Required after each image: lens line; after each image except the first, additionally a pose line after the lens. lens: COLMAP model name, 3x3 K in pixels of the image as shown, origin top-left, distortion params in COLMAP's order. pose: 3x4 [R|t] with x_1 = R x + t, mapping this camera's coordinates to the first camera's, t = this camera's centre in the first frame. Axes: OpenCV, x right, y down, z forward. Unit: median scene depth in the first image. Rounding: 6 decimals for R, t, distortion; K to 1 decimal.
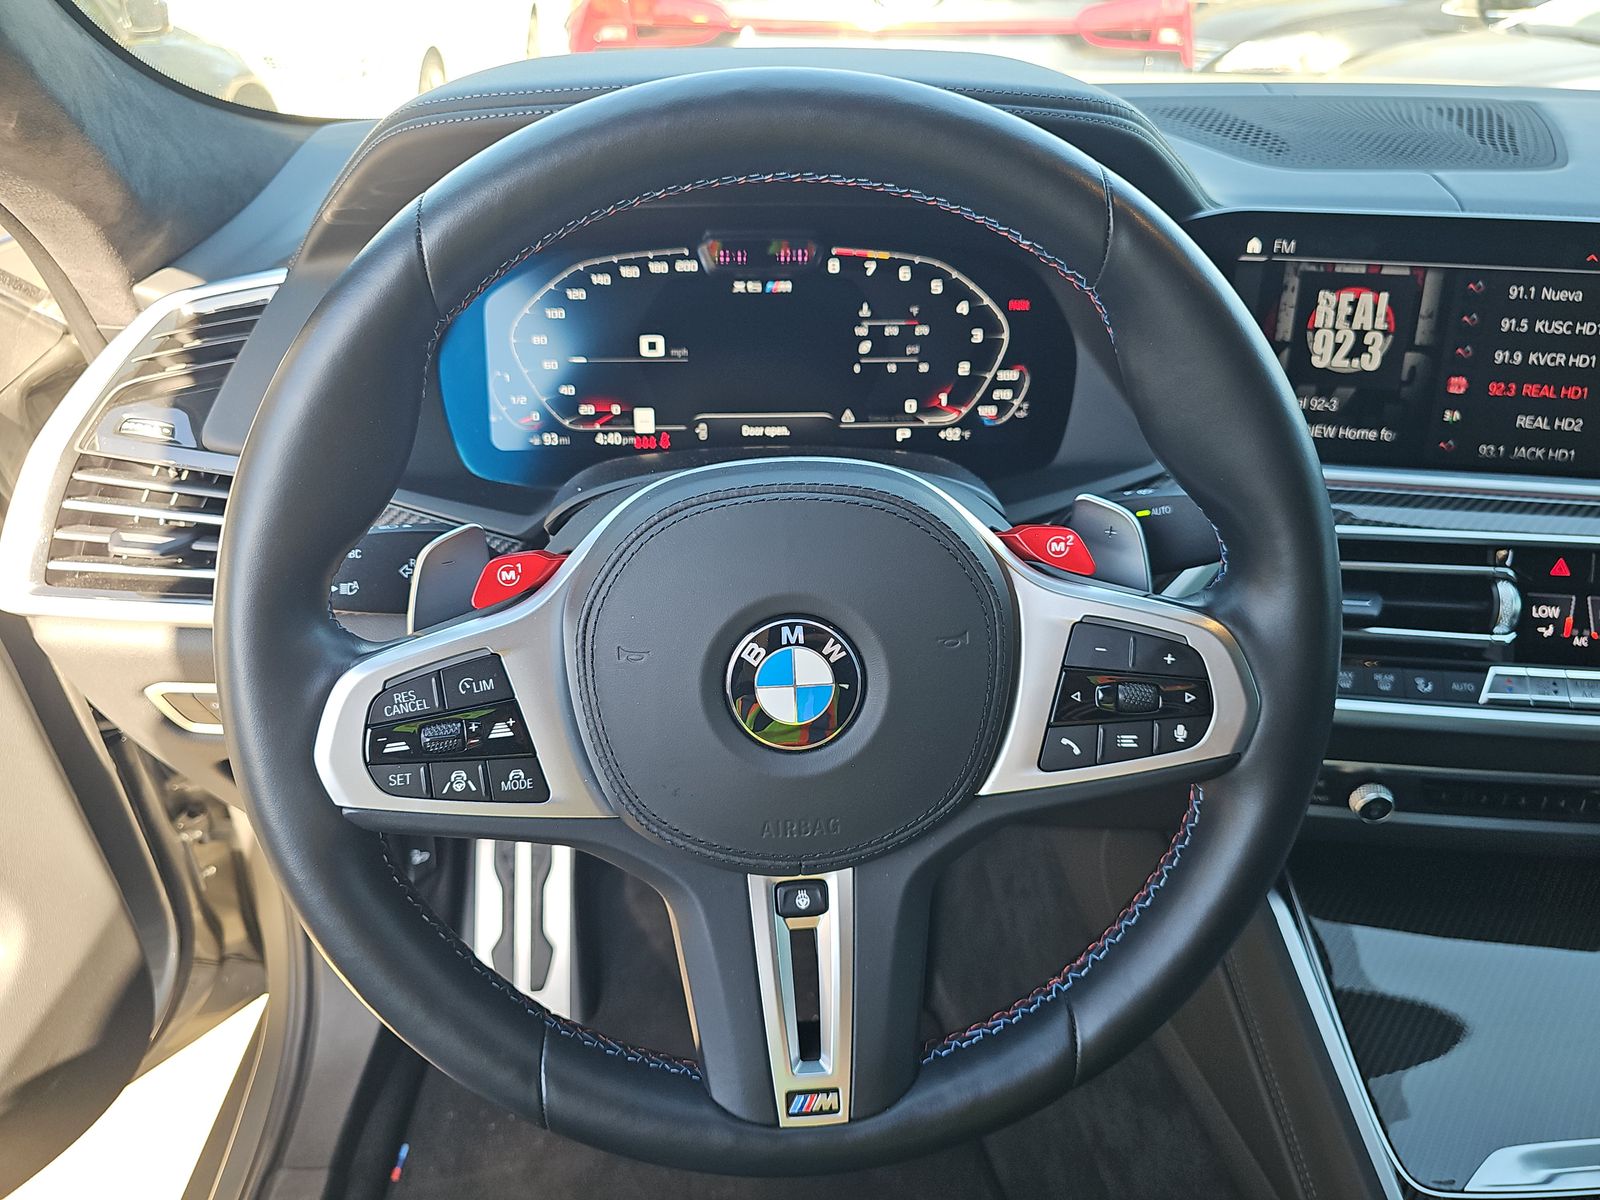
lens RADIAL K [[1070.7, 0, 784.0], [0, 1070.7, 595.8], [0, 0, 1]] dist [0.044937, -0.043111]
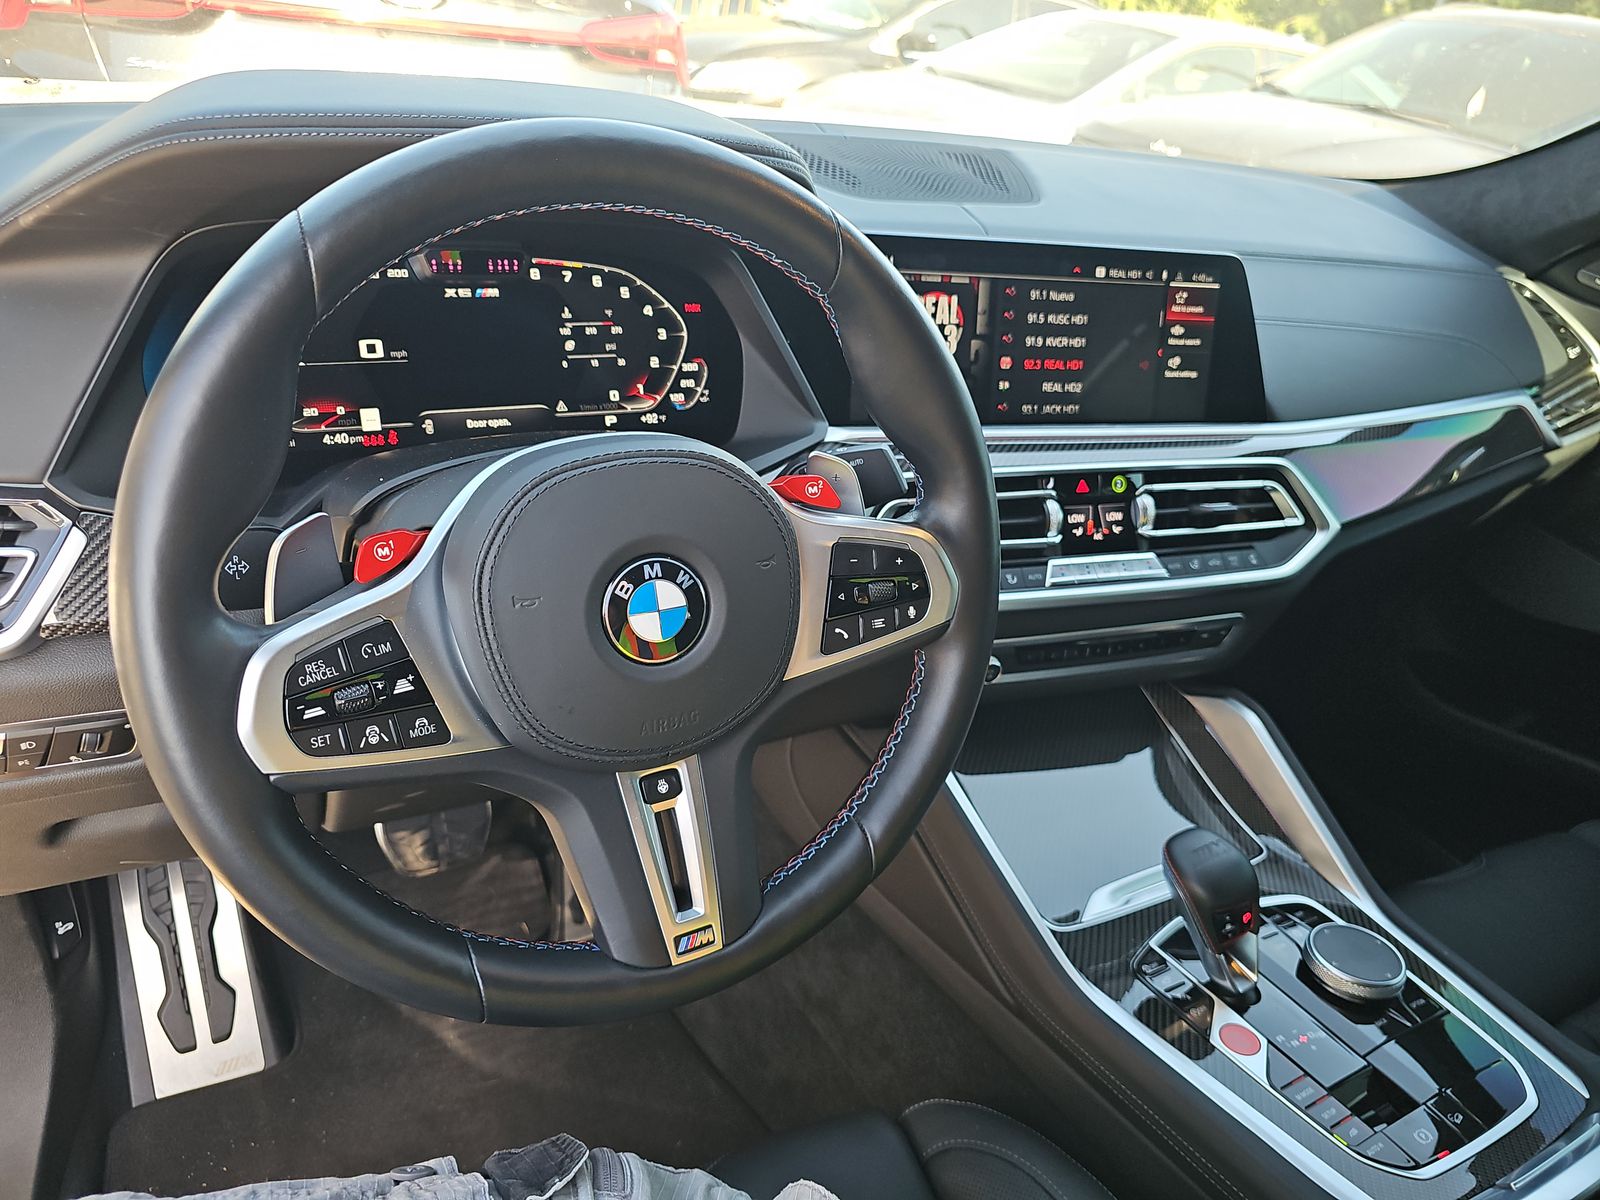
lens RADIAL K [[1070.7, 0, 782.7], [0, 1070.7, 612.0], [0, 0, 1]] dist [0.044937, -0.043111]
pose [[0.906057, -0.126567, 0.403784, -0.227682], [0.121506, 0.991853, 0.038248, 0.034148], [-0.405335, 0.014407, 0.914055, -0.136106]]
